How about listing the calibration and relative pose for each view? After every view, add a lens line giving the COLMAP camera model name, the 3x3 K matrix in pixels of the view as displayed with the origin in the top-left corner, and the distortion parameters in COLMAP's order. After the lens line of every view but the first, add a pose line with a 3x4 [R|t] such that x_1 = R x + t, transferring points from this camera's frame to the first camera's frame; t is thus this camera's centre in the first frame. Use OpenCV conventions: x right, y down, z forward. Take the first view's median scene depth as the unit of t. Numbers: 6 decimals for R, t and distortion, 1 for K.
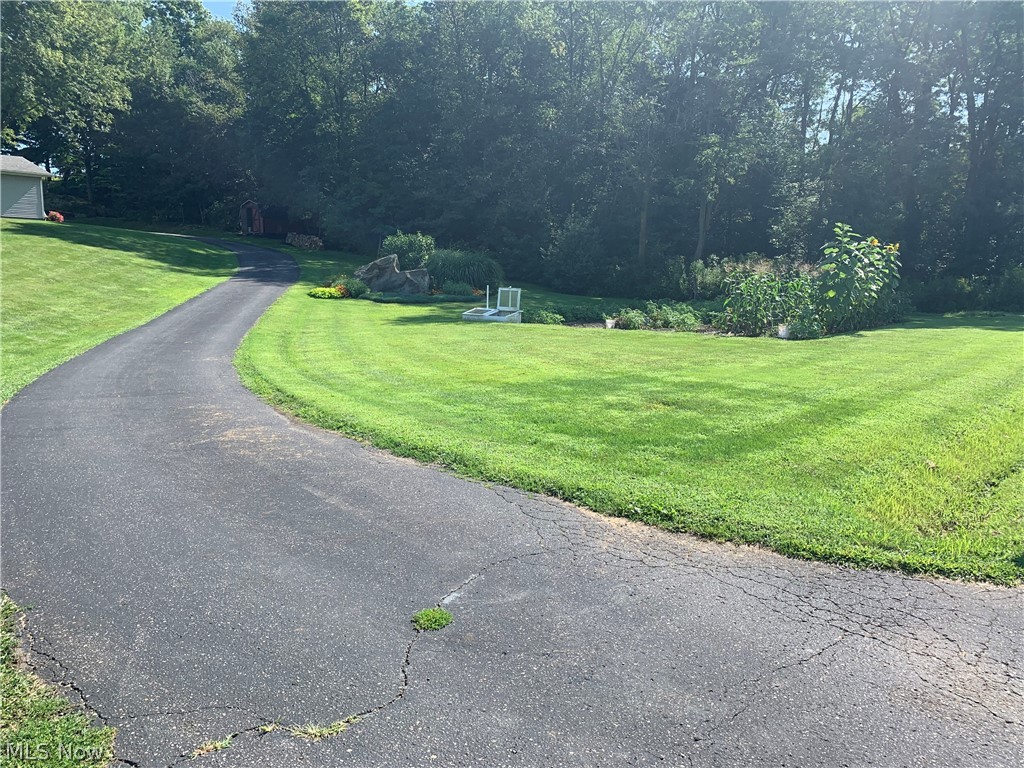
lens RADIAL K [[784.6, 0, 512.0], [0, 784.6, 384.0], [0, 0, 1]] dist [0.100304, -0.108029]
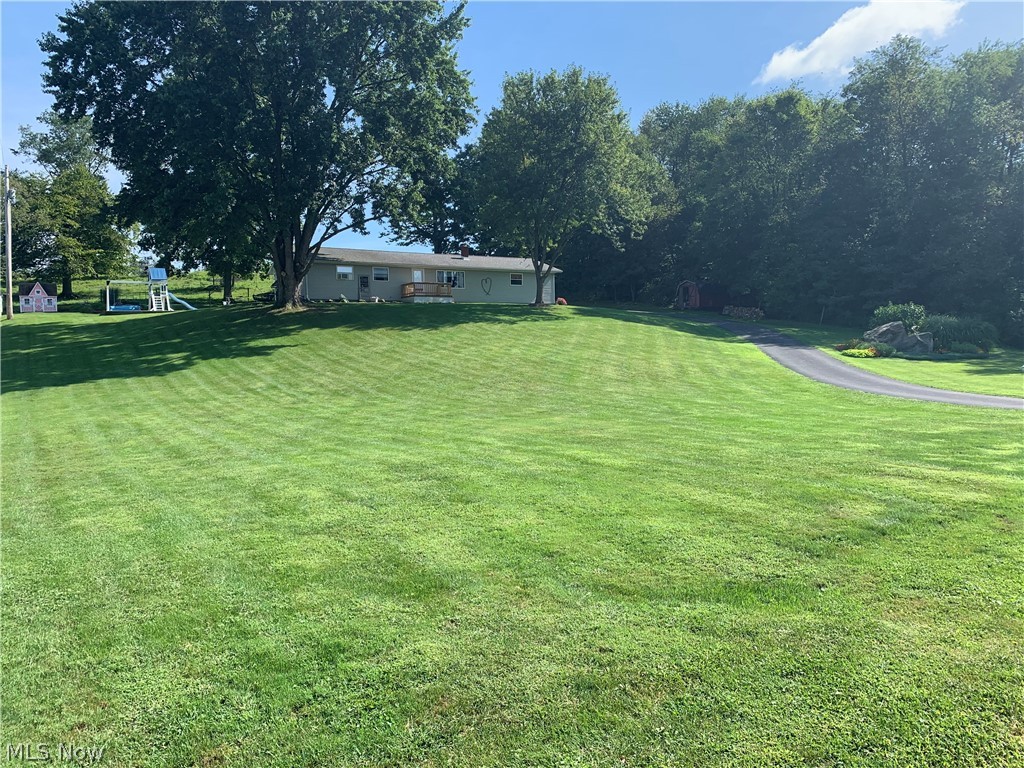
lens RADIAL K [[795.6, 0, 512.0], [0, 795.6, 384.0], [0, 0, 1]] dist [0.034862, -0.012915]
pose [[0.942652, -0.000168, -0.333776, -0.243924], [-0.027364, 0.996595, -0.077785, 0.036660], [0.332653, 0.082458, 0.939437, -0.292278]]
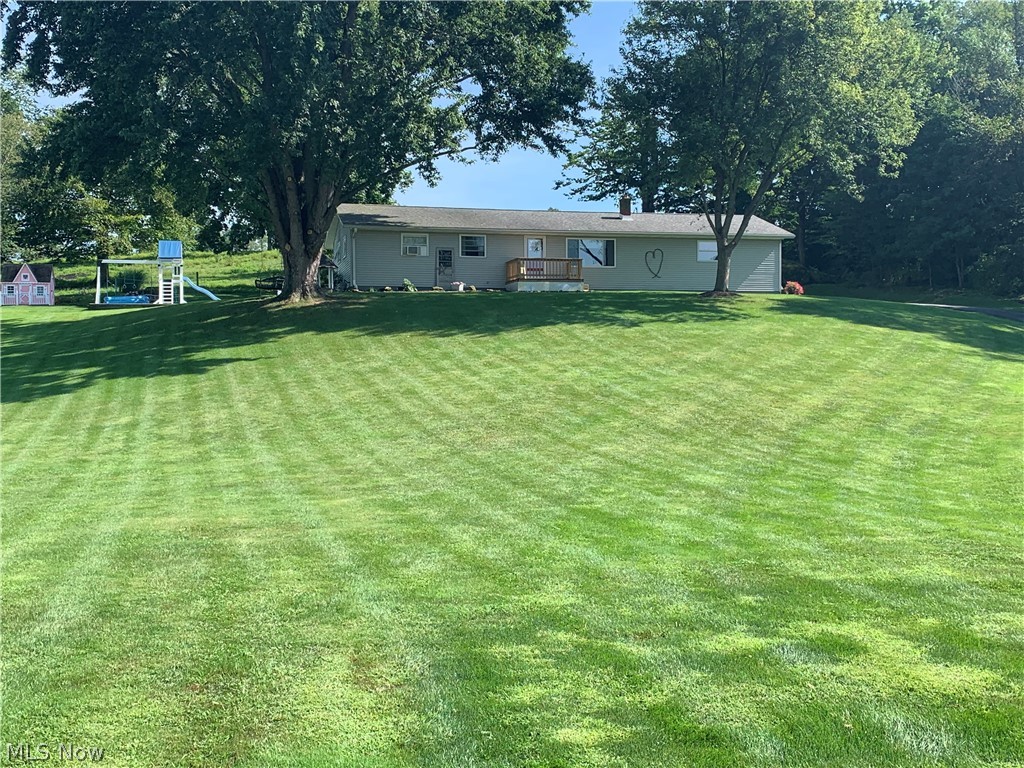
lens RADIAL K [[1242.7, 0, 512.0], [0, 1242.7, 384.0], [0, 0, 1]] dist [0.073365, -0.073463]
pose [[0.804561, 0.008950, -0.593803, -0.086479], [-0.076533, 0.993111, -0.088728, 0.011934], [0.588918, 0.116832, 0.799703, -0.128021]]
